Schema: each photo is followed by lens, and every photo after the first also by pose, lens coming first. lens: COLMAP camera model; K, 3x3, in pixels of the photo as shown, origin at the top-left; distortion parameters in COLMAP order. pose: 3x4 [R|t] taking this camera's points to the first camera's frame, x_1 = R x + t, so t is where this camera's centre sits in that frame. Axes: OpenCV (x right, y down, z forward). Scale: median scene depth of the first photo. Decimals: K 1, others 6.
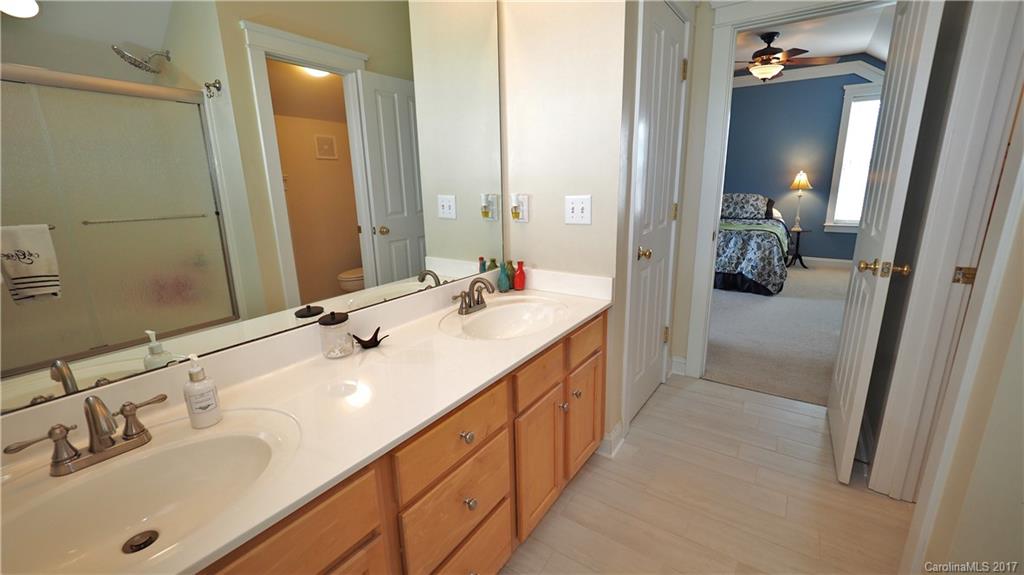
lens RADIAL K [[427.9, 0, 515.0], [0, 427.9, 282.3], [0, 0, 1]] dist [0.000212, 0.000239]
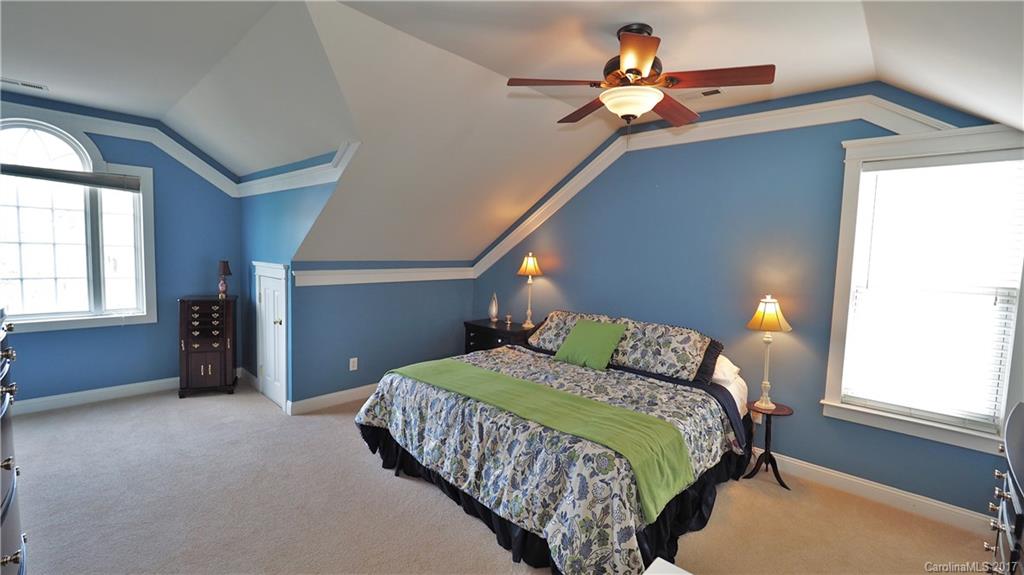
lens RADIAL K [[427.9, 0, 515.0], [0, 427.9, 282.3], [0, 0, 1]] dist [0.000212, 0.000239]
pose [[0.985774, 0.061923, -0.156252, 0.470095], [-0.086193, 0.984354, -0.153683, -0.178069], [0.144290, 0.164965, 0.975688, 0.466191]]
